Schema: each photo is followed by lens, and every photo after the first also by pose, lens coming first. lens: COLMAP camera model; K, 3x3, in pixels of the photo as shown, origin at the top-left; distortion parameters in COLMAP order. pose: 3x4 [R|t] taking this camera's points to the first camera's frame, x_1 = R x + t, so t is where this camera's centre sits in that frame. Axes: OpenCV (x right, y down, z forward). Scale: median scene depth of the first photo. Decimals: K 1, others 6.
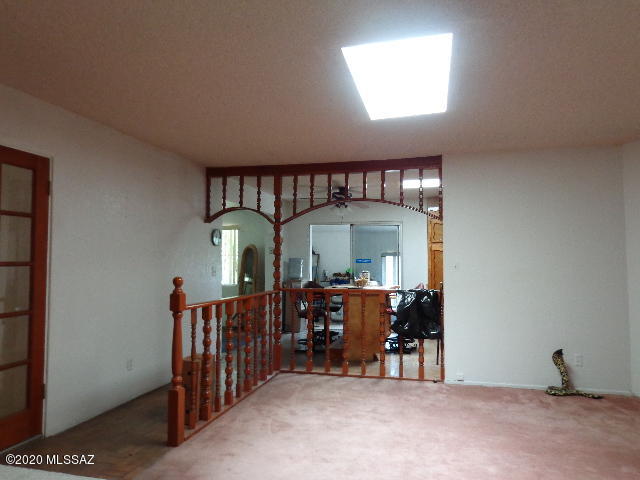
lens RADIAL K [[450.0, 0, 318.8], [0, 450.0, 252.7], [0, 0, 1]] dist [0.000568, 0.000313]
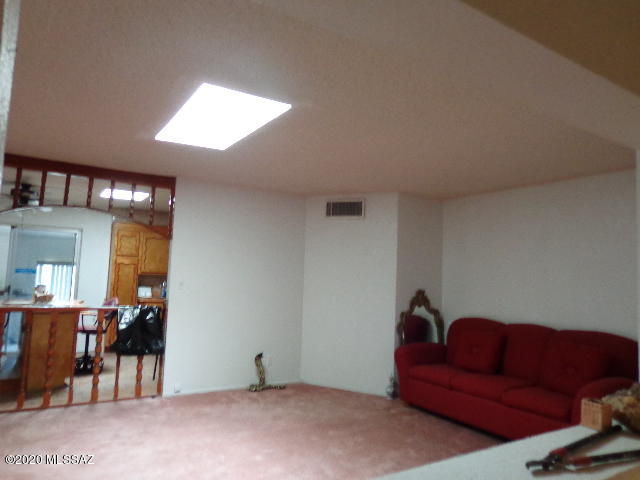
lens RADIAL K [[448.8, 0, 320.0], [0, 448.8, 240.0], [0, 0, 1]] dist [-0.001006, 0.003654]
pose [[0.672202, 0.093084, 0.734493, -0.280799], [-0.054281, 0.995591, -0.076496, -0.007654], [-0.738375, 0.011552, 0.674291, 0.043986]]
